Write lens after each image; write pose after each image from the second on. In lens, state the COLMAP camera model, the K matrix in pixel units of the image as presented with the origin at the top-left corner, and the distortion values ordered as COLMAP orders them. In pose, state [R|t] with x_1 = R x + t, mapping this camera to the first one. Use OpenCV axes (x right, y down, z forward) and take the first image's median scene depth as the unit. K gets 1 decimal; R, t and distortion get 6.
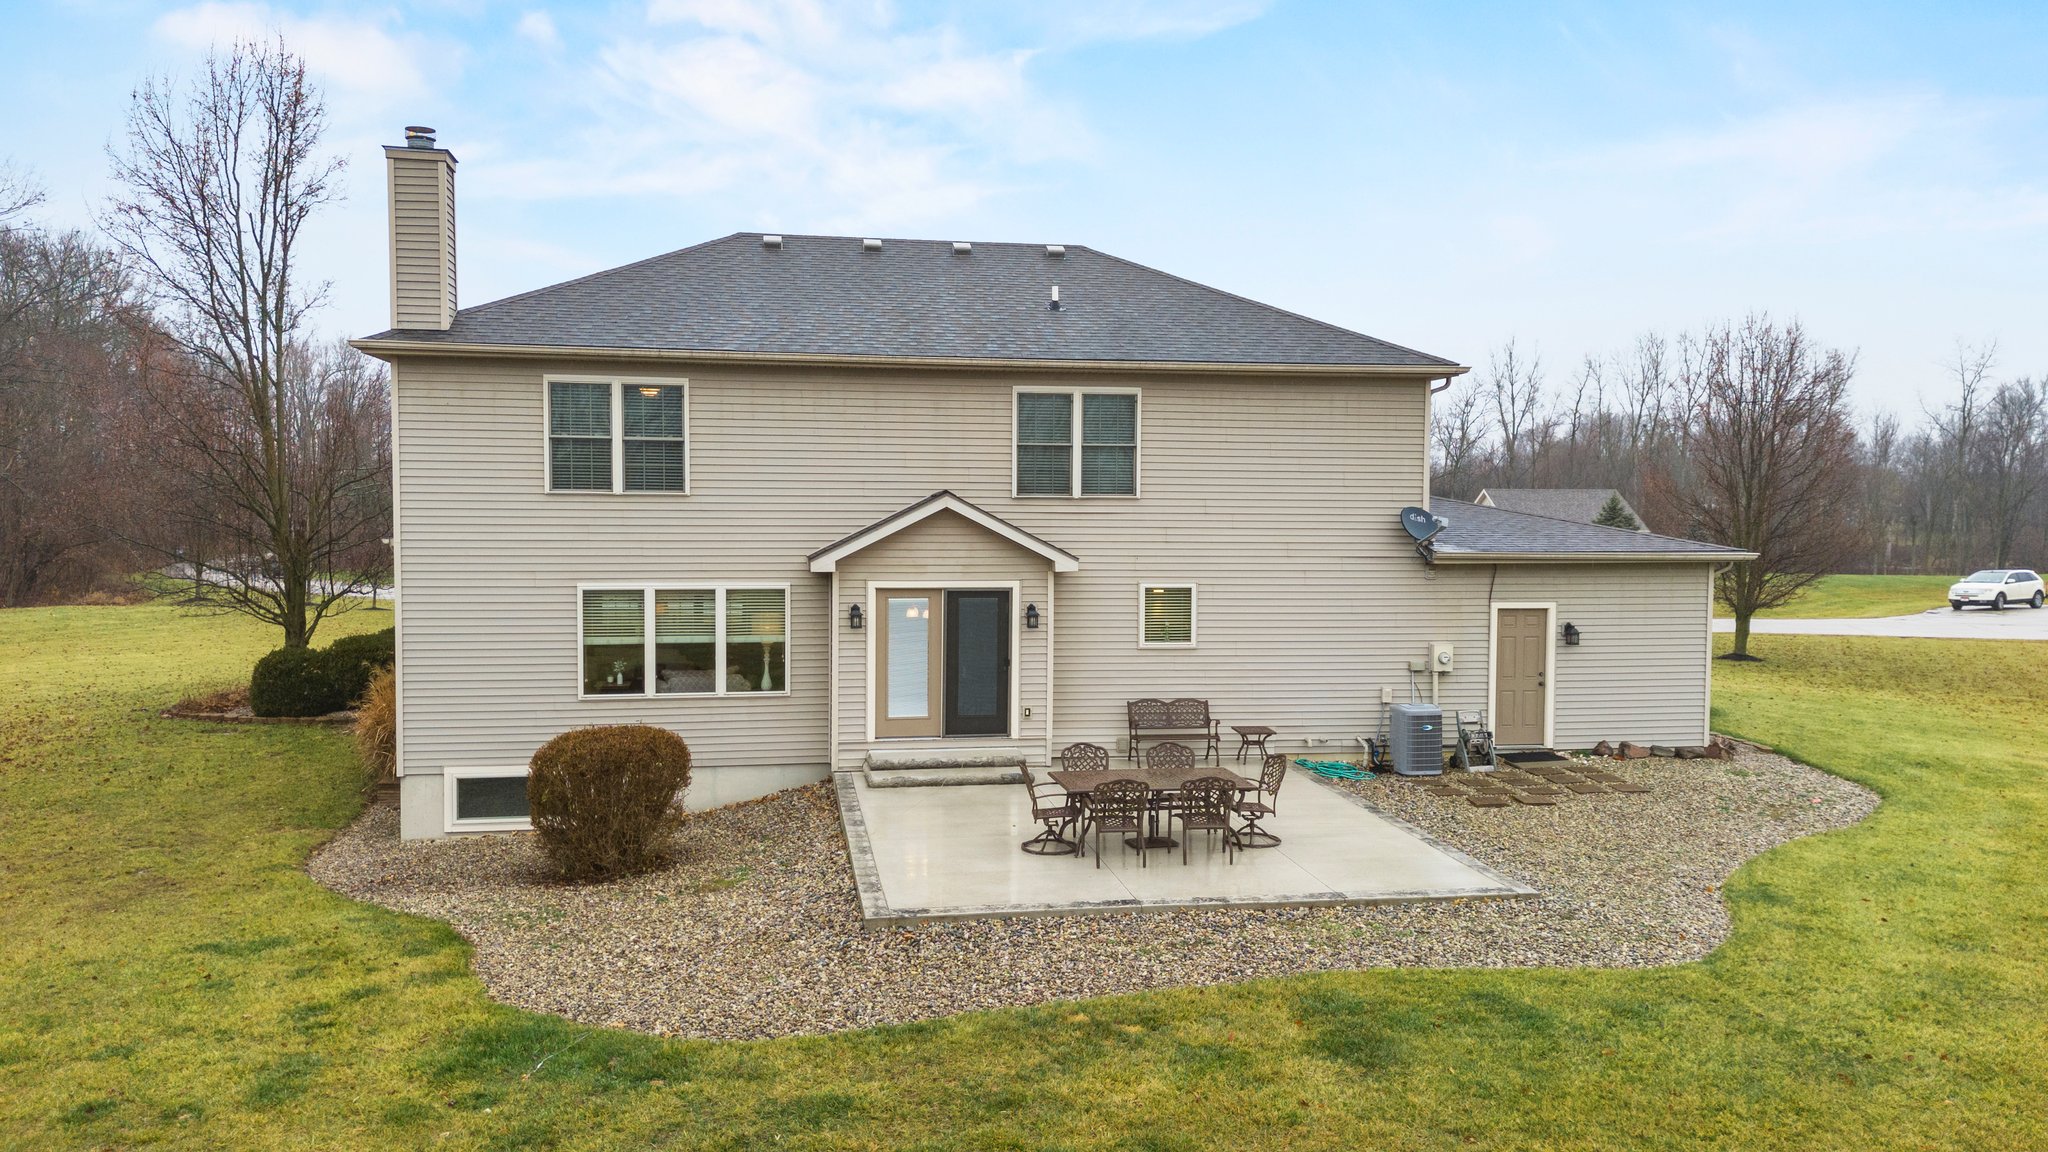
lens RADIAL K [[1506.5, 0, 1024.0], [0, 1506.5, 576.0], [0, 0, 1]] dist [0.063835, -0.060730]
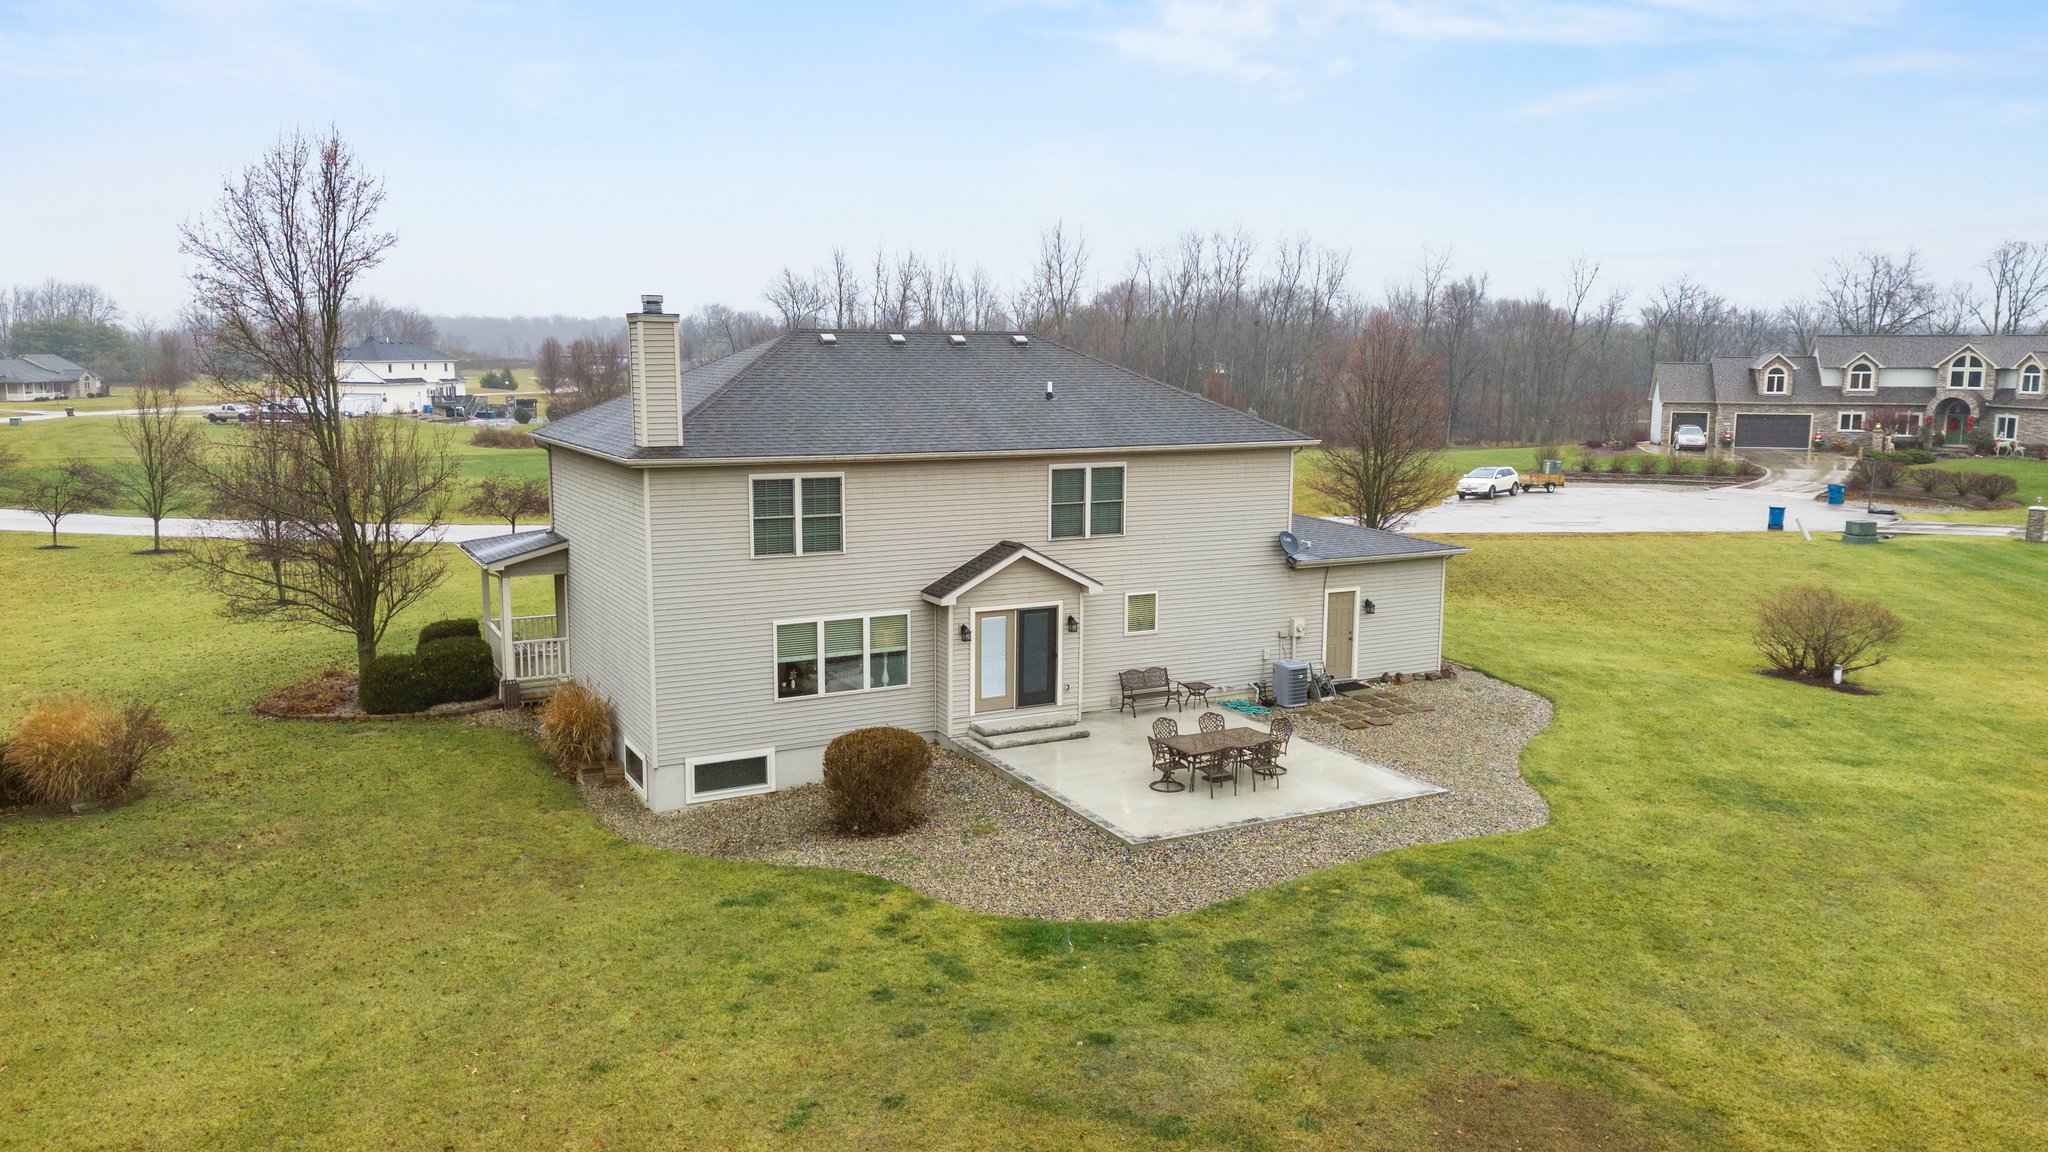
lens RADIAL K [[1506.5, 0, 1024.0], [0, 1506.5, 576.0], [0, 0, 1]] dist [0.063835, -0.060730]
pose [[0.949503, -0.048323, 0.310016, -0.498967], [0.016146, 0.994285, 0.105529, -0.177978], [-0.313343, -0.095195, 0.944857, -0.382926]]
